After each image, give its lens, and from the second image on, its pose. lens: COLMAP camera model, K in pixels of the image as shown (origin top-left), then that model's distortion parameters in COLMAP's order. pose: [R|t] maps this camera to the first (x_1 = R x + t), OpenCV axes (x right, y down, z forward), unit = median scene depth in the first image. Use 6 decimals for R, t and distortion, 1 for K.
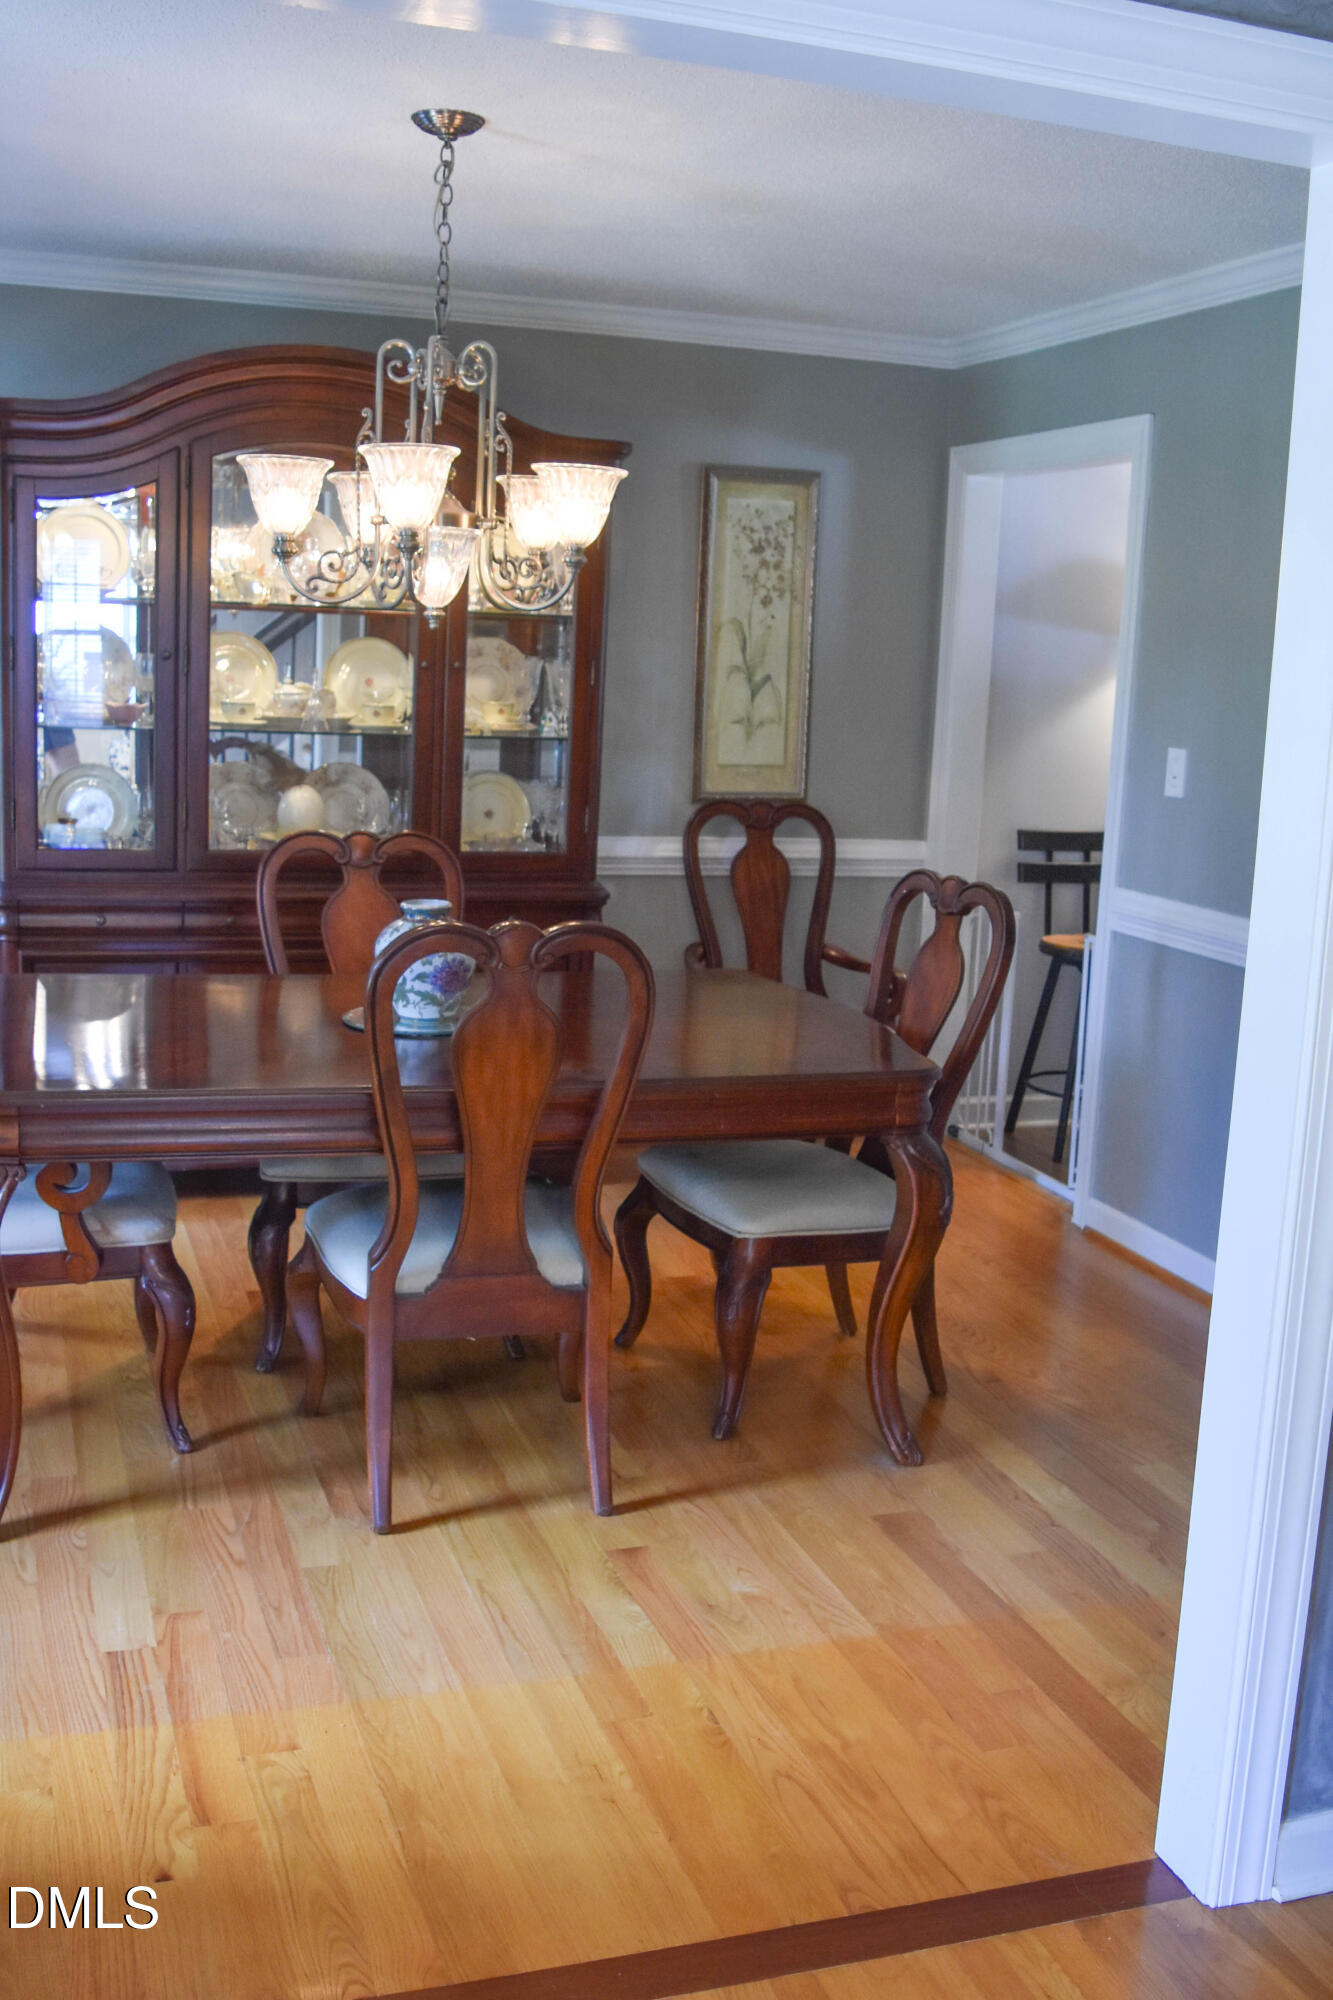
lens RADIAL K [[1962.4, 0, 669.7], [0, 1962.4, 1026.9], [0, 0, 1]] dist [-0.096255, 0.023503]
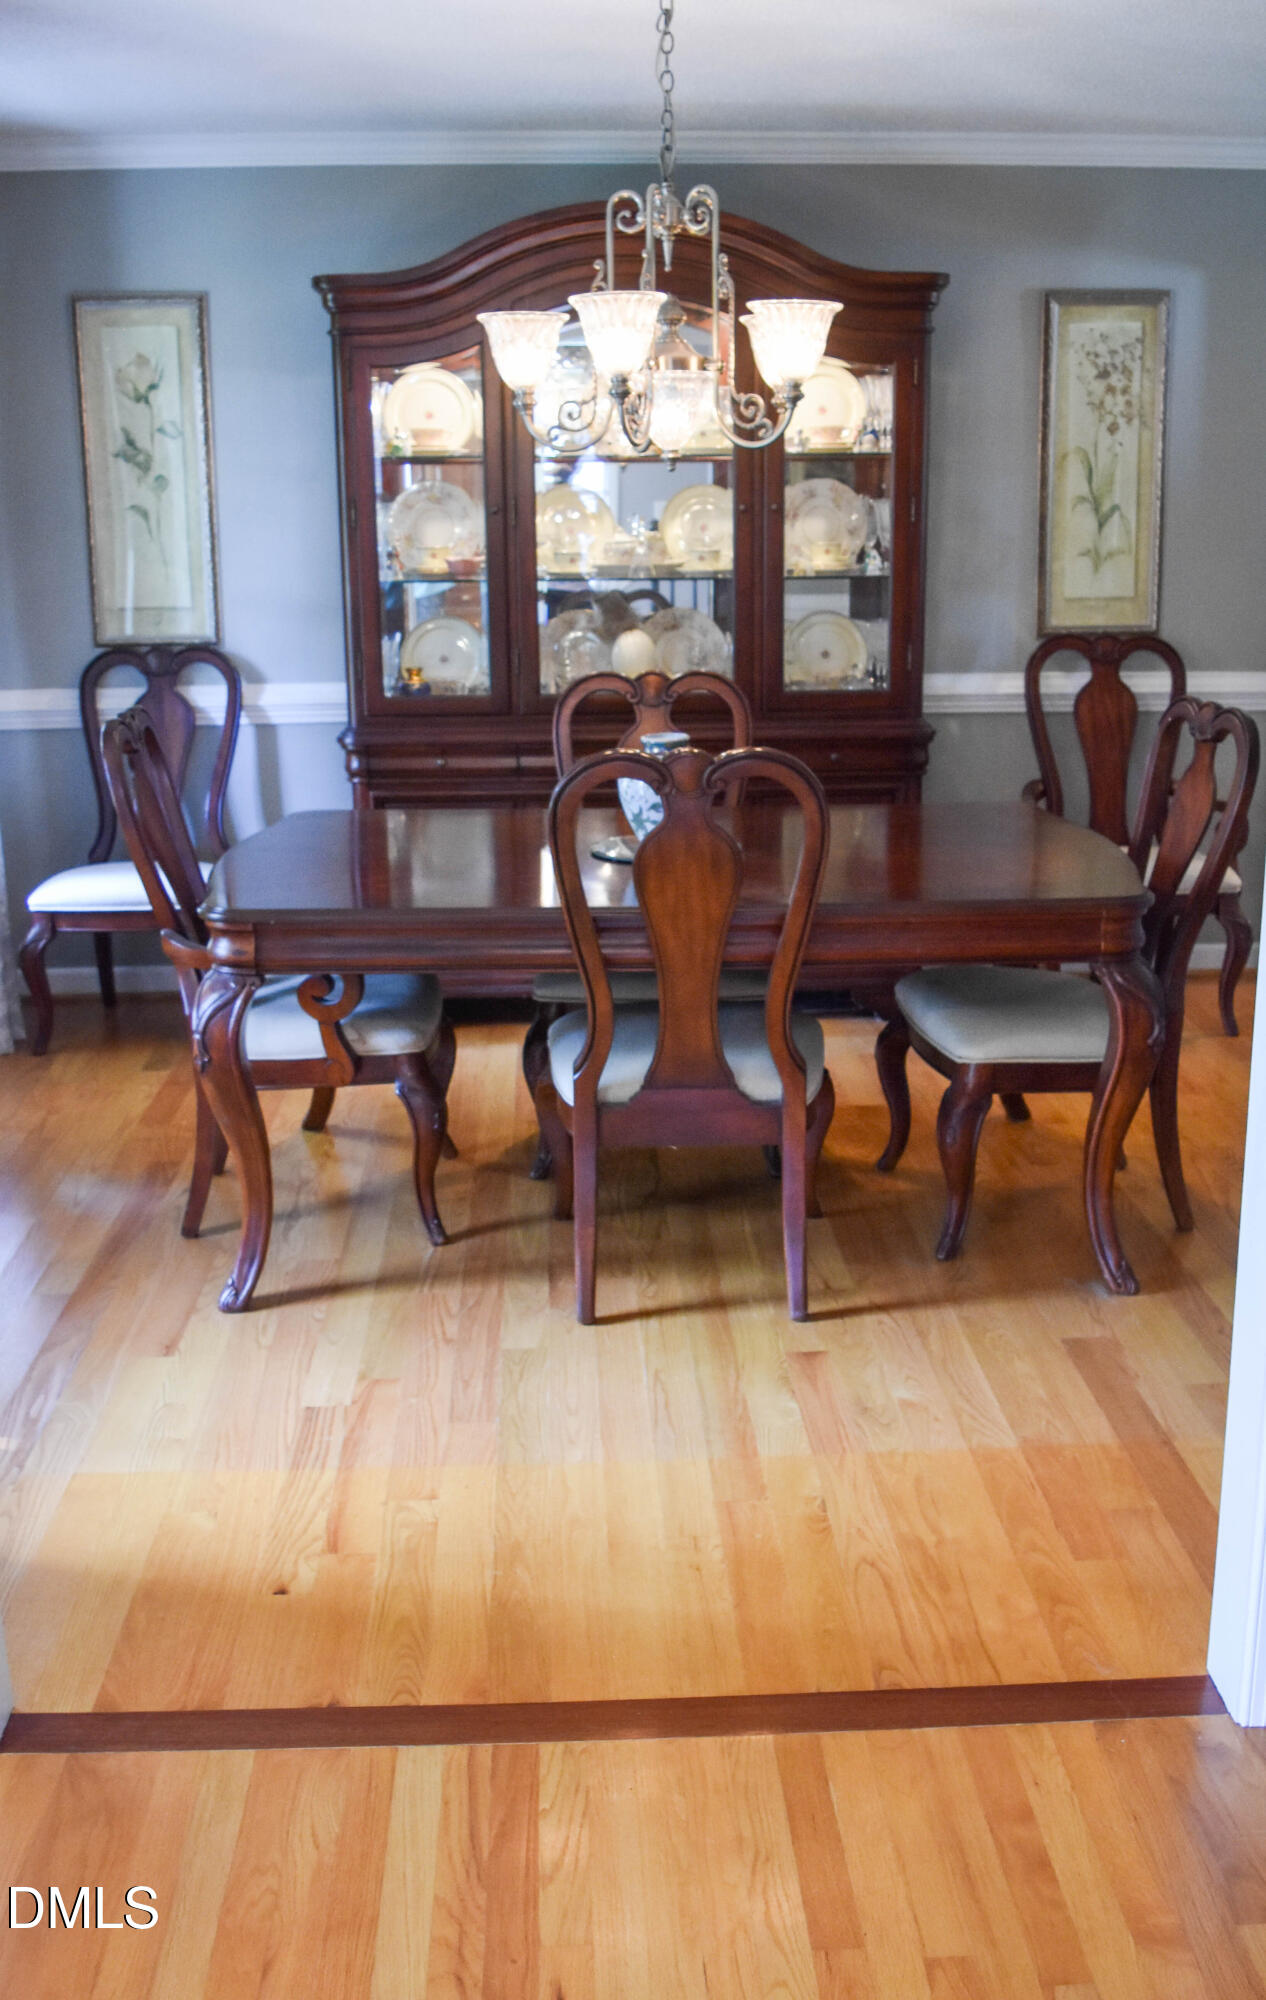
lens RADIAL K [[1963.6, 0, 668.7], [0, 1963.6, 1024.6], [0, 0, 1]] dist [-0.091908, 0.021655]
pose [[0.961821, 0.021761, -0.272814, 0.177351], [-0.001936, 0.997350, 0.072728, 0.015037], [0.273673, -0.069423, 0.959314, -0.015606]]
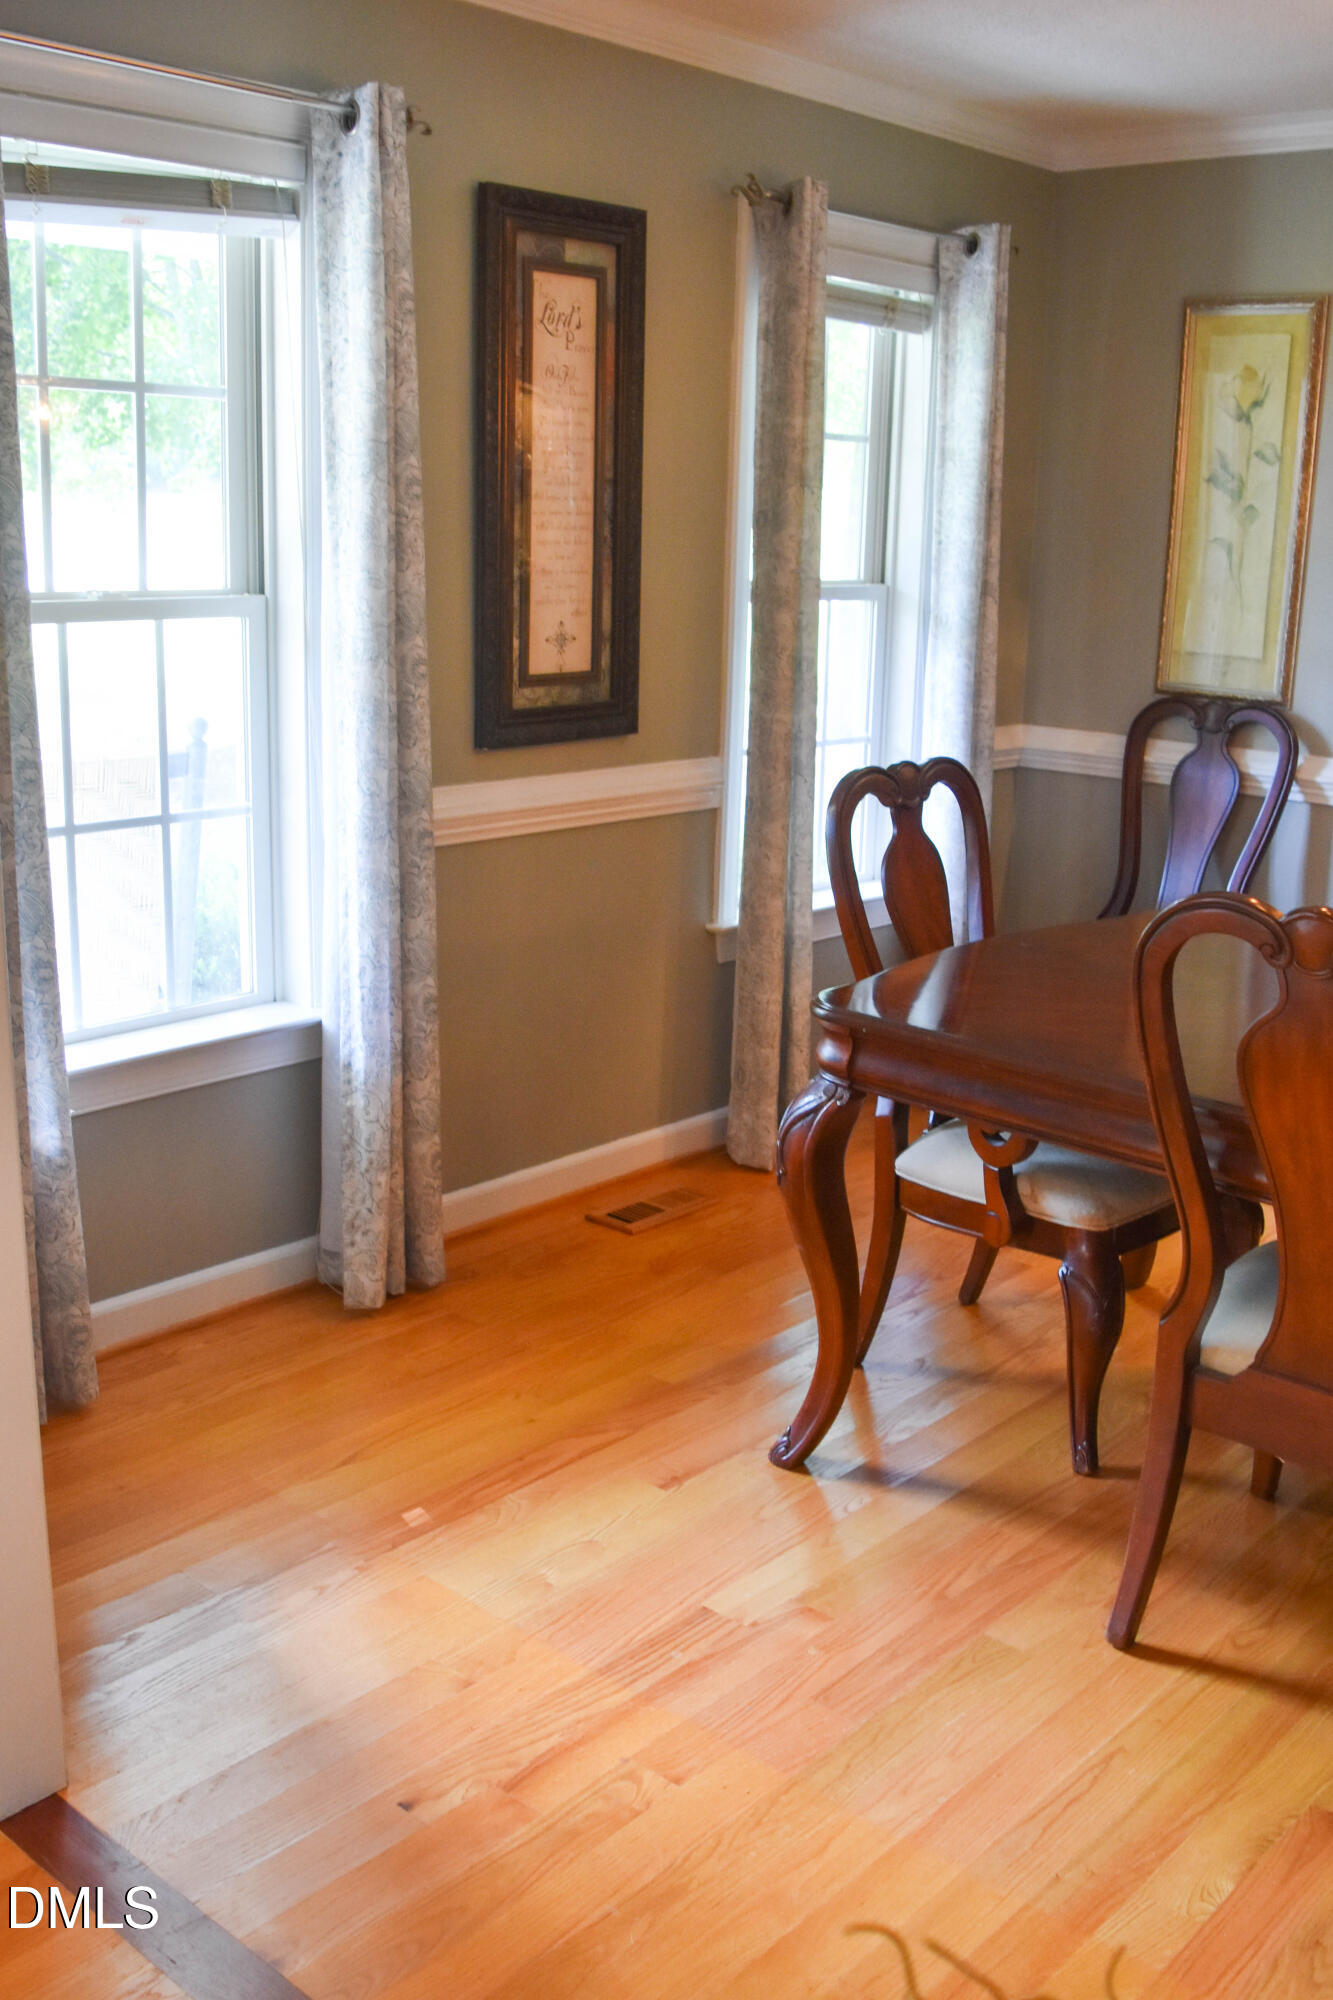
lens RADIAL K [[1962.4, 0, 669.7], [0, 1962.4, 1026.9], [0, 0, 1]] dist [-0.096255, 0.023503]
pose [[0.498518, 0.190845, -0.845611, 0.360818], [-0.169782, 0.978069, 0.120647, -0.049775], [0.850090, 0.083425, 0.519987, 0.385502]]
